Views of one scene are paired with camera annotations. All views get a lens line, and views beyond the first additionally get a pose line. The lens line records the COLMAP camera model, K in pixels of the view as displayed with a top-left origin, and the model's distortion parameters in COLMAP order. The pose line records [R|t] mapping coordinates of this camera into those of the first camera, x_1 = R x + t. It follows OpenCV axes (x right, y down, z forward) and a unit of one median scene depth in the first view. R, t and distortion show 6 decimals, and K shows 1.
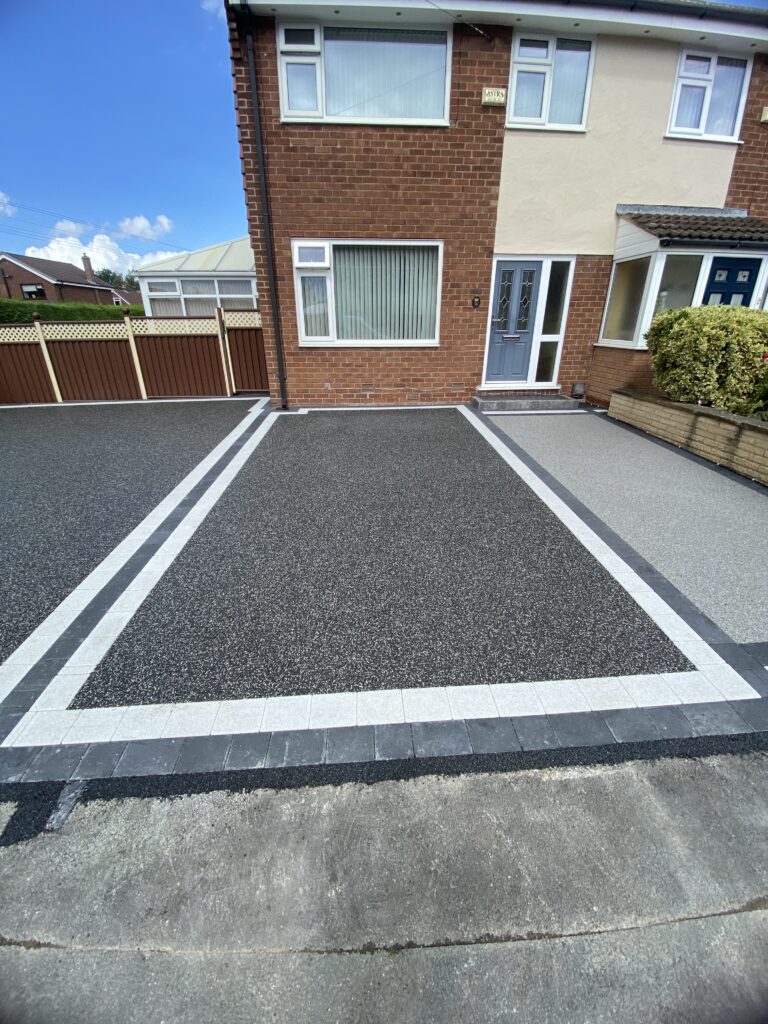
lens RADIAL K [[410.8, 0, 384.0], [0, 410.8, 512.0], [0, 0, 1]] dist [0.019250, -0.020690]
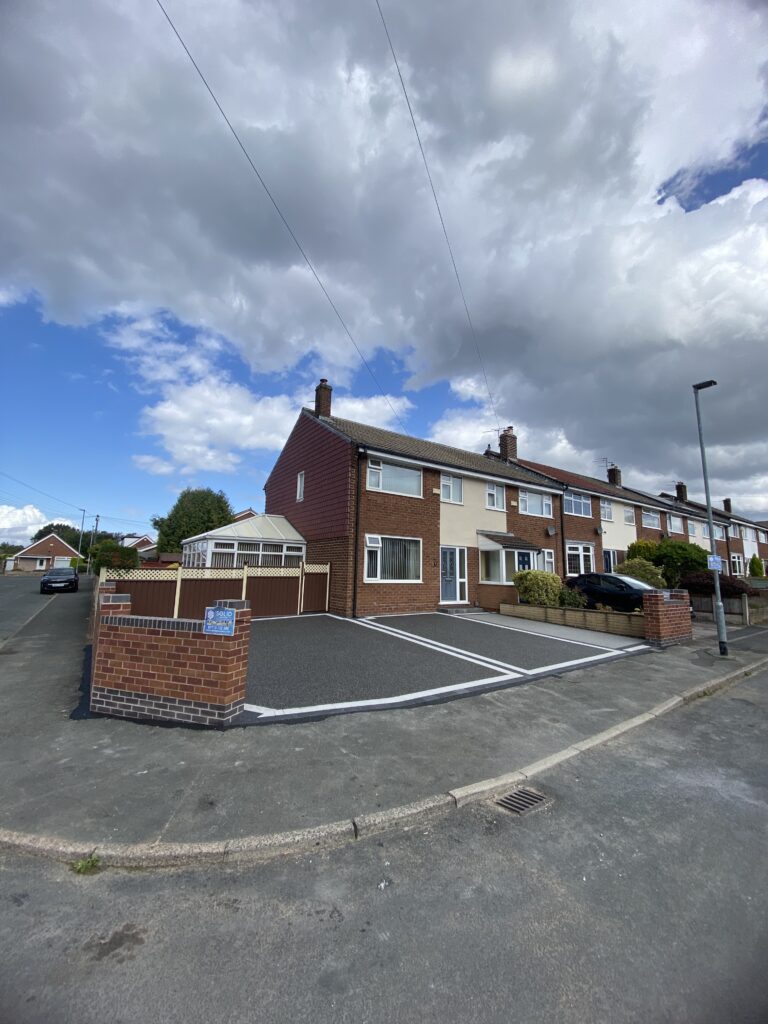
lens RADIAL K [[398.3, 0, 384.0], [0, 398.3, 512.0], [0, 0, 1]] dist [0.020939, -0.018837]
pose [[0.858630, 0.095371, 0.503645, -1.142630], [0.191854, 0.851333, -0.488288, 0.228217], [-0.475338, 0.515885, 0.712683, -0.506949]]
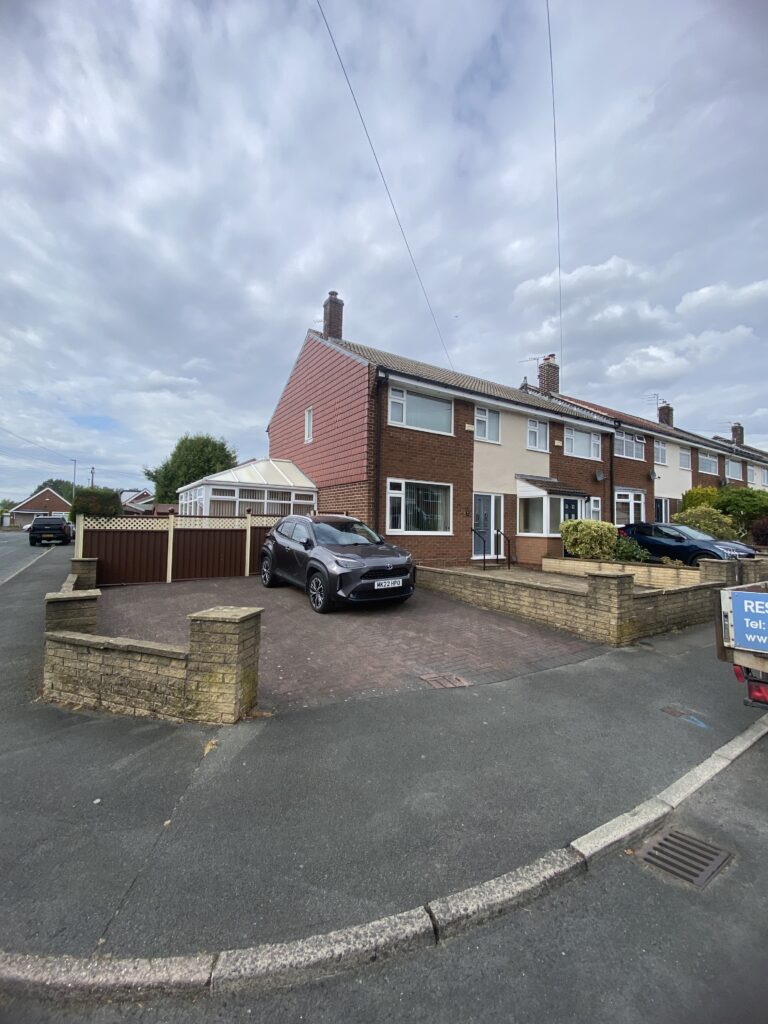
lens RADIAL K [[422.5, 0, 384.0], [0, 422.5, 512.0], [0, 0, 1]] dist [0.002113, -0.000050]
pose [[0.873495, 0.033839, 0.485656, -1.083764], [0.185067, 0.899609, -0.395542, 0.165818], [-0.450285, 0.435383, 0.779541, -0.309902]]
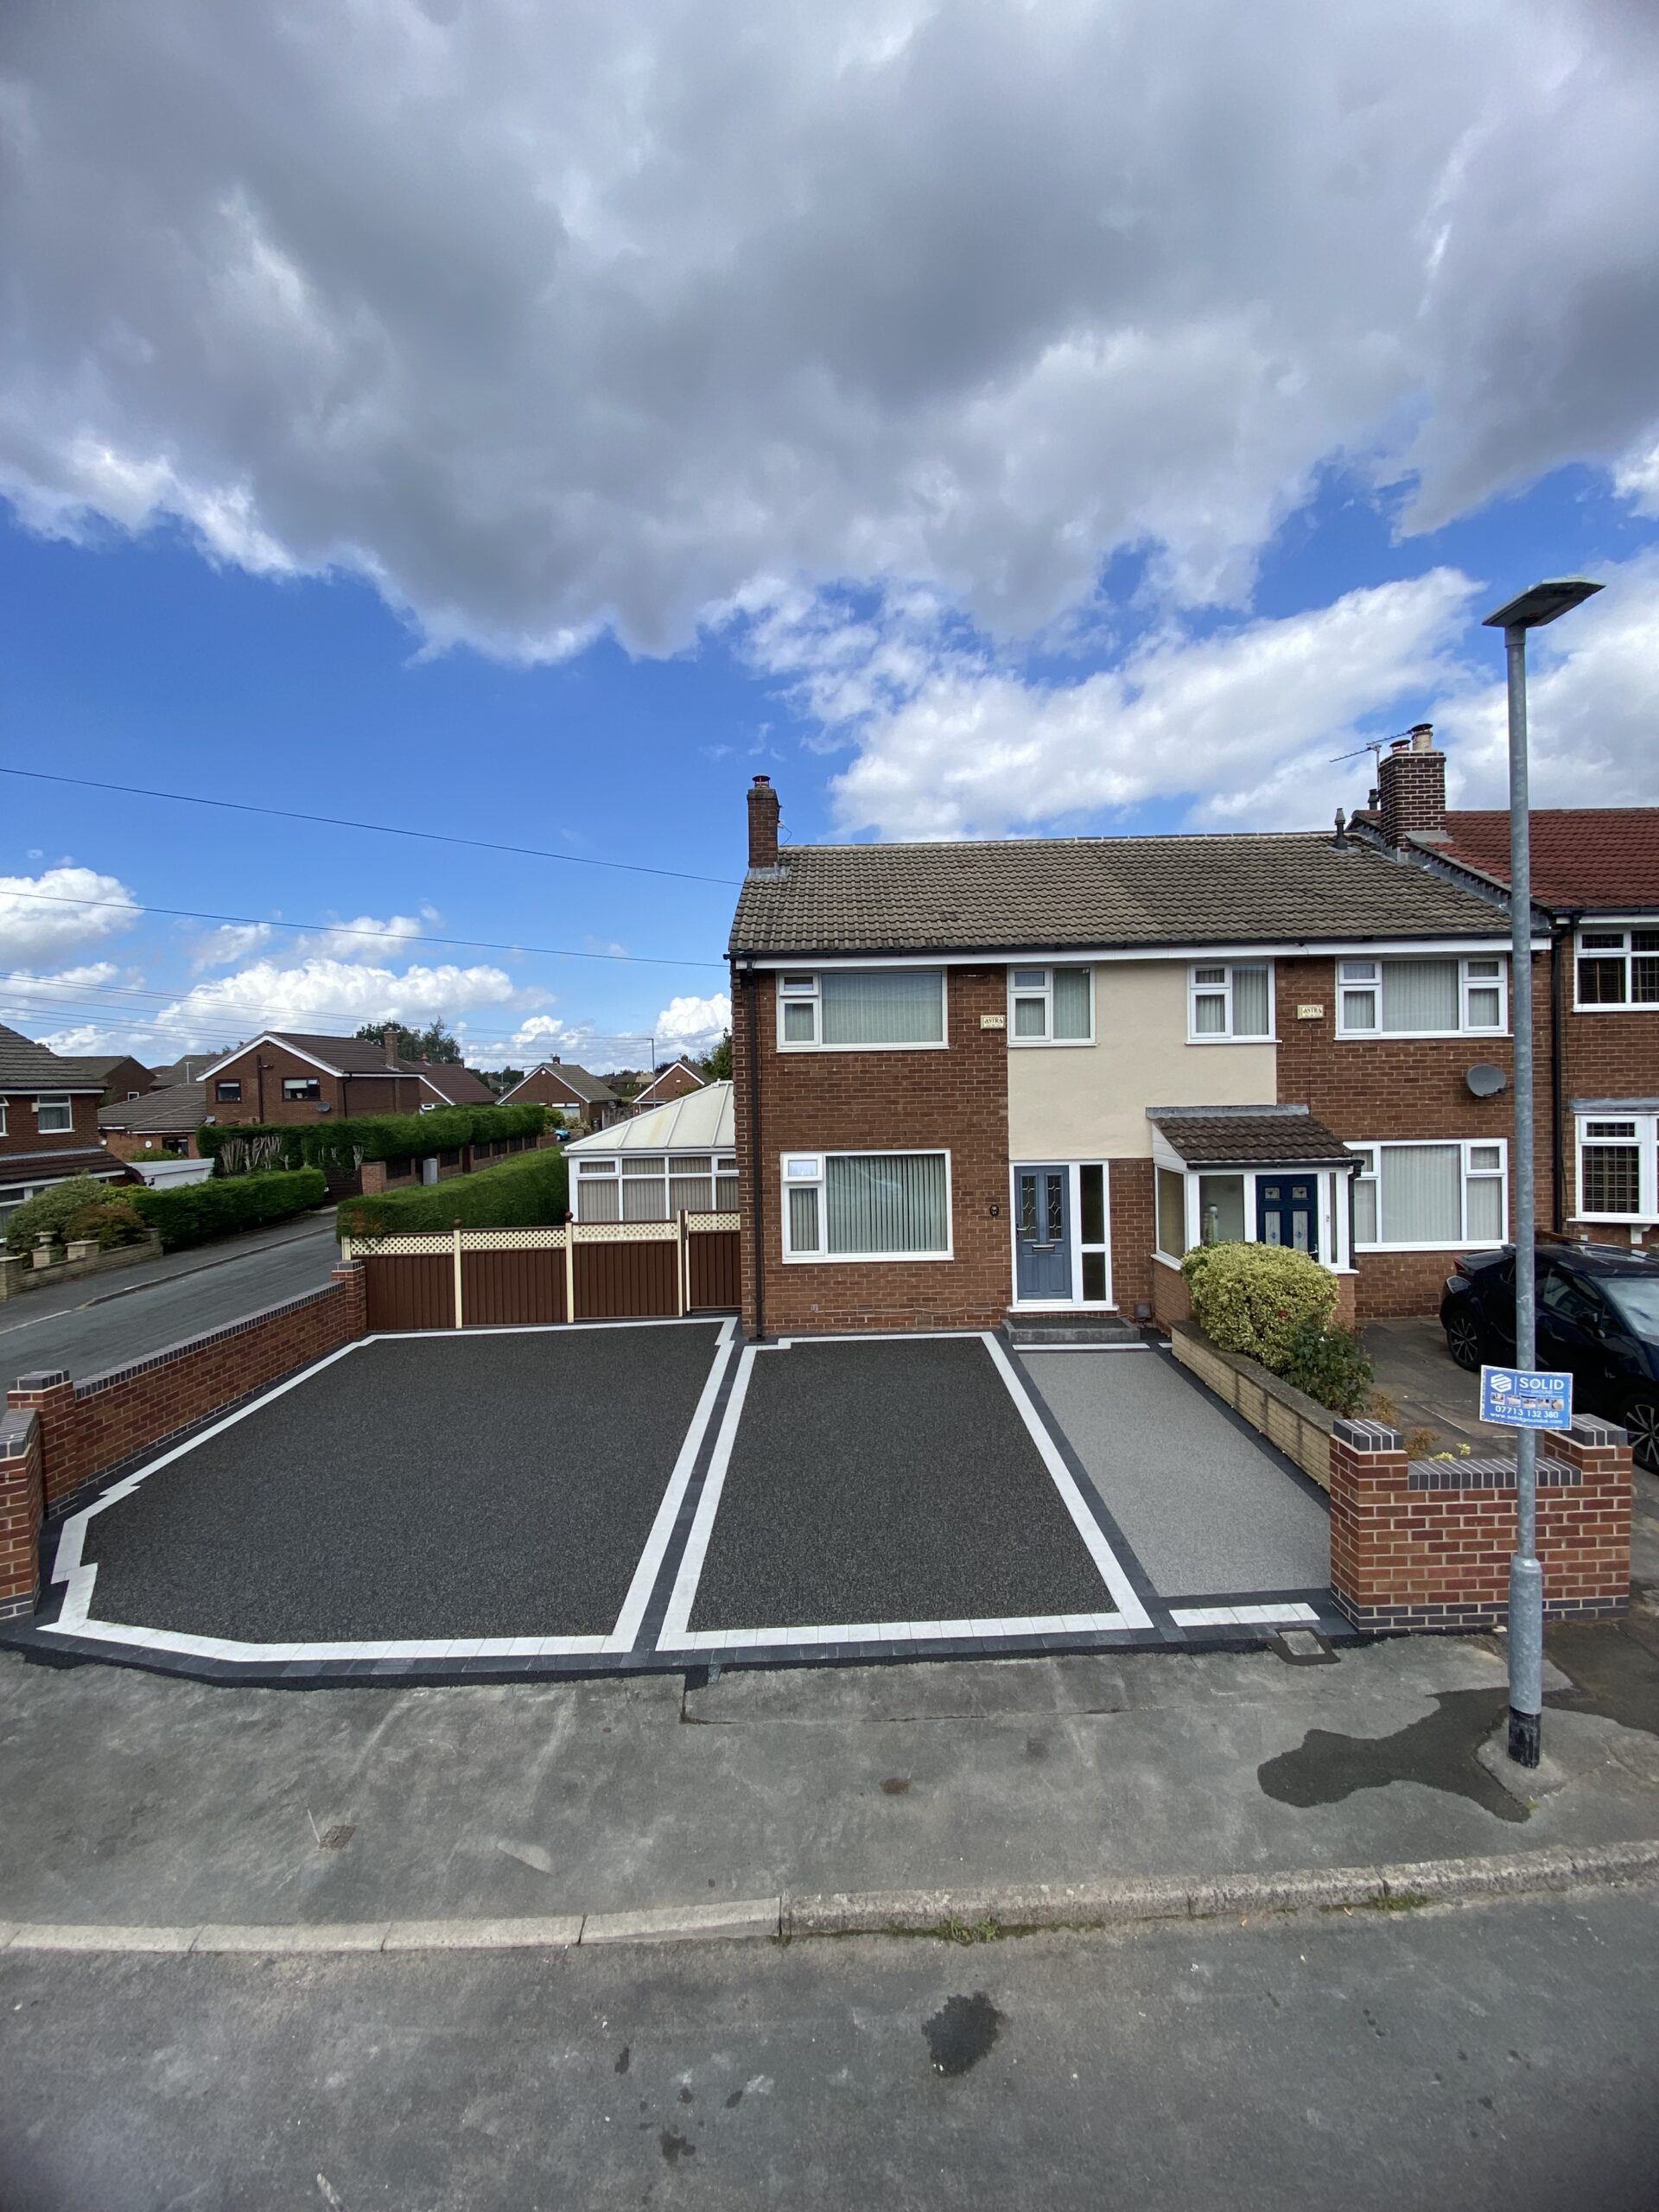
lens RADIAL K [[860.4, 0, 829.5], [0, 860.4, 1106.0], [0, 0, 1]] dist [0.020939, -0.018837]
pose [[0.998293, -0.017964, -0.055567, -0.010793], [-0.005671, 0.917189, -0.398411, -0.006848], [0.058123, 0.398047, 0.915522, -0.753915]]
